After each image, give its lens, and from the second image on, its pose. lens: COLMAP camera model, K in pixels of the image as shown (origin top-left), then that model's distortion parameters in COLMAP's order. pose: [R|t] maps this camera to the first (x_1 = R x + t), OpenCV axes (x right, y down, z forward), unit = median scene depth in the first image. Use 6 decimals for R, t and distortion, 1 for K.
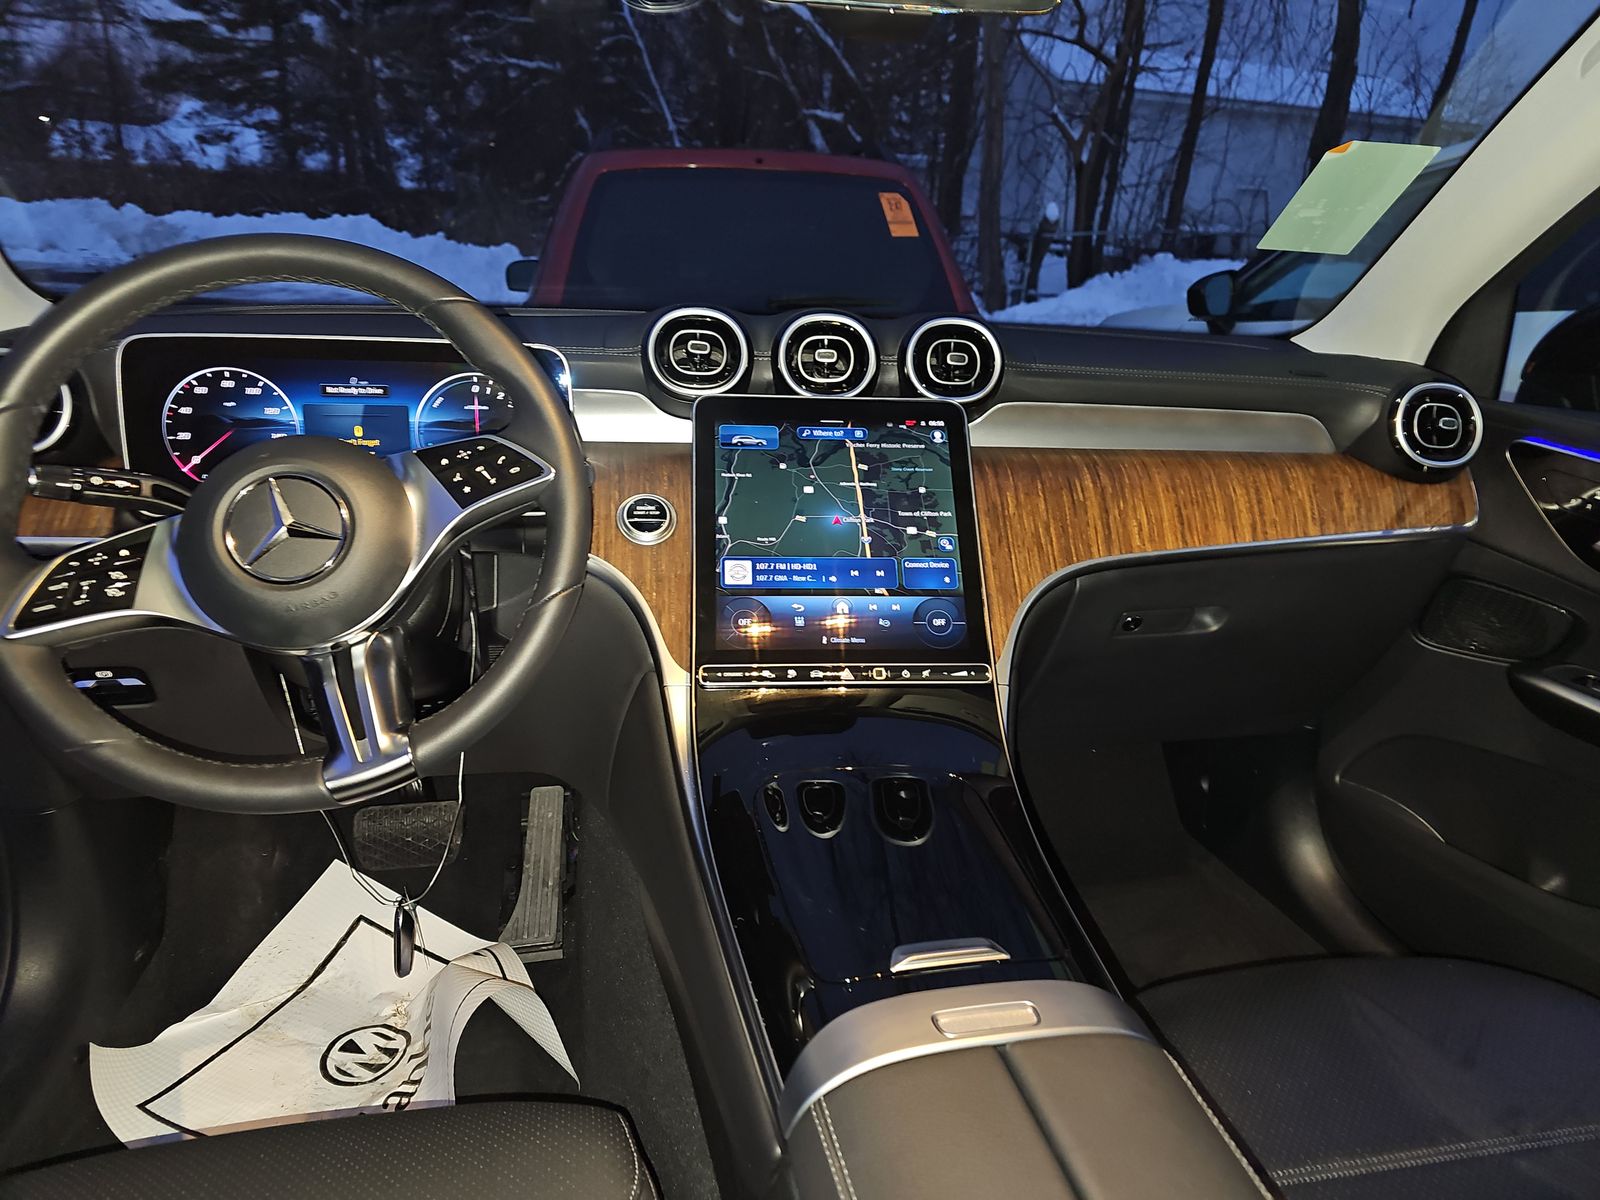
lens RADIAL K [[1037.6, 0, 800.0], [0, 1037.6, 600.0], [0, 0, 1]] dist [0.014934, 0.000944]
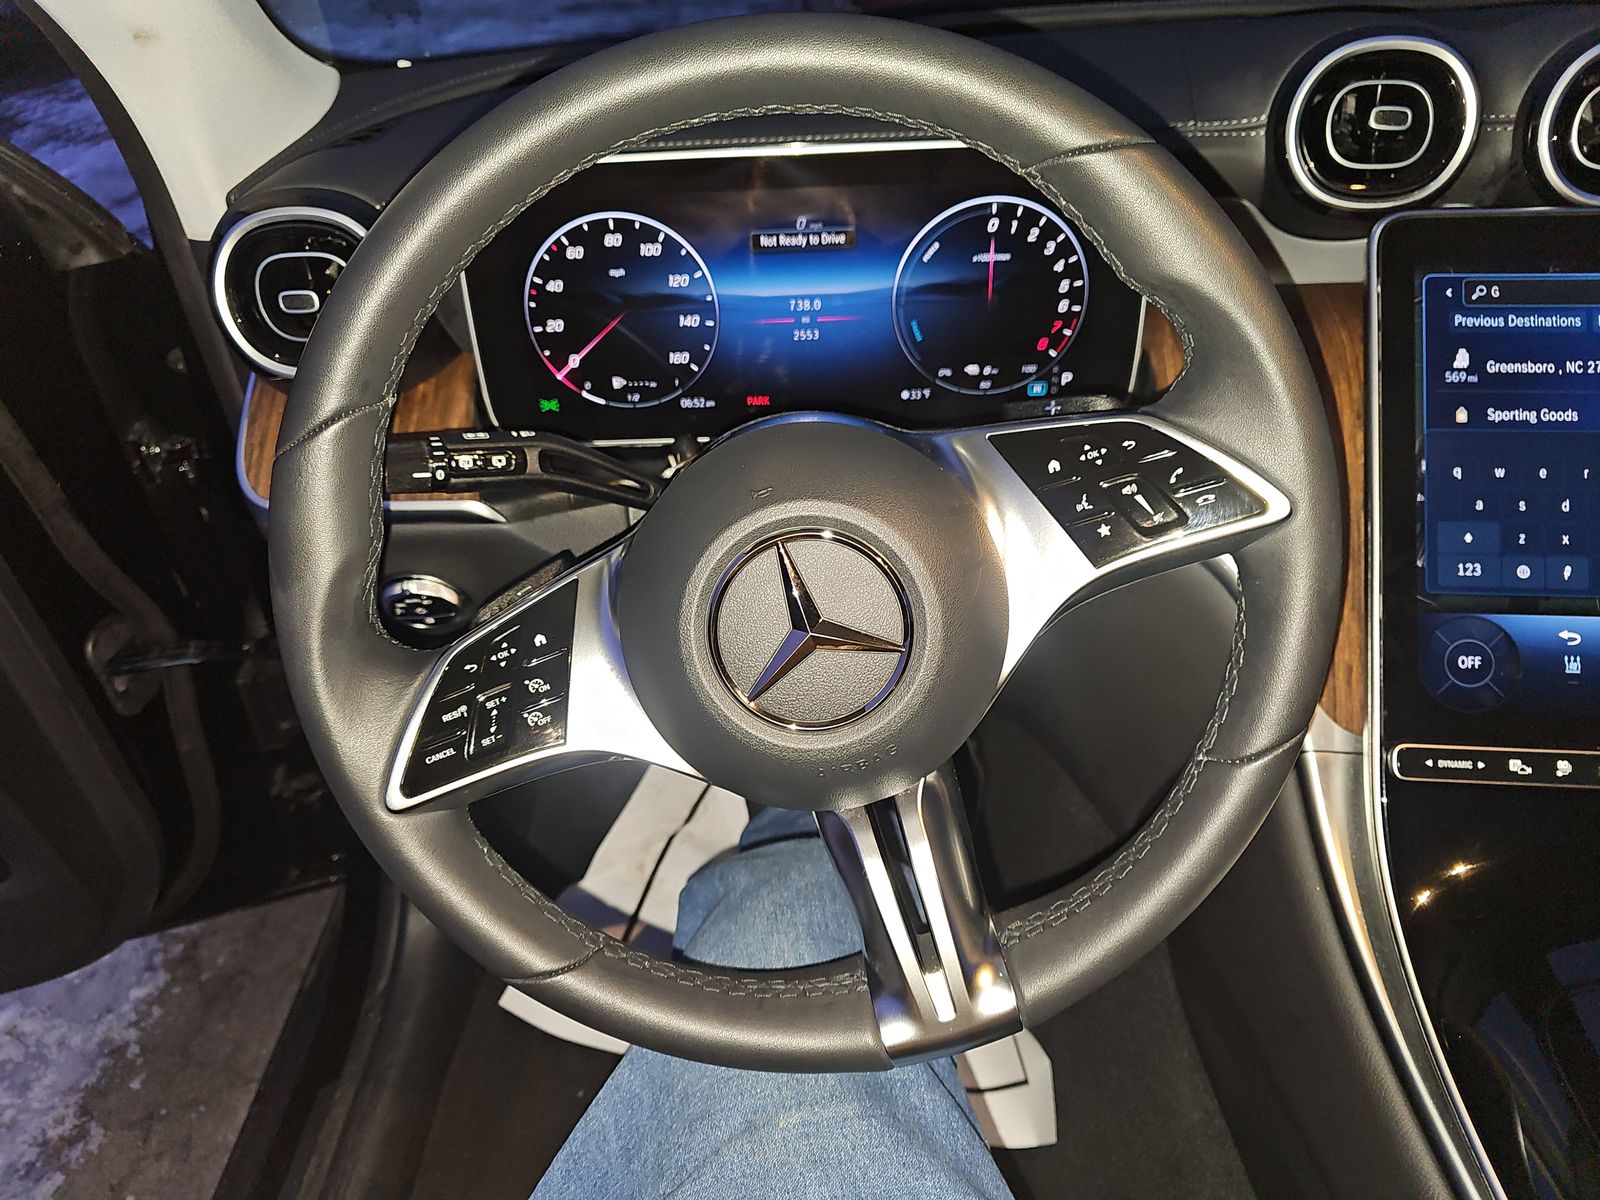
lens RADIAL K [[1037.6, 0, 800.0], [0, 1037.6, 600.0], [0, 0, 1]] dist [0.014934, 0.000944]
pose [[0.975608, 0.062335, -0.210483, -0.296125], [0.008672, 0.947144, 0.320693, -0.201605], [0.219348, -0.314696, 0.923501, 0.384730]]
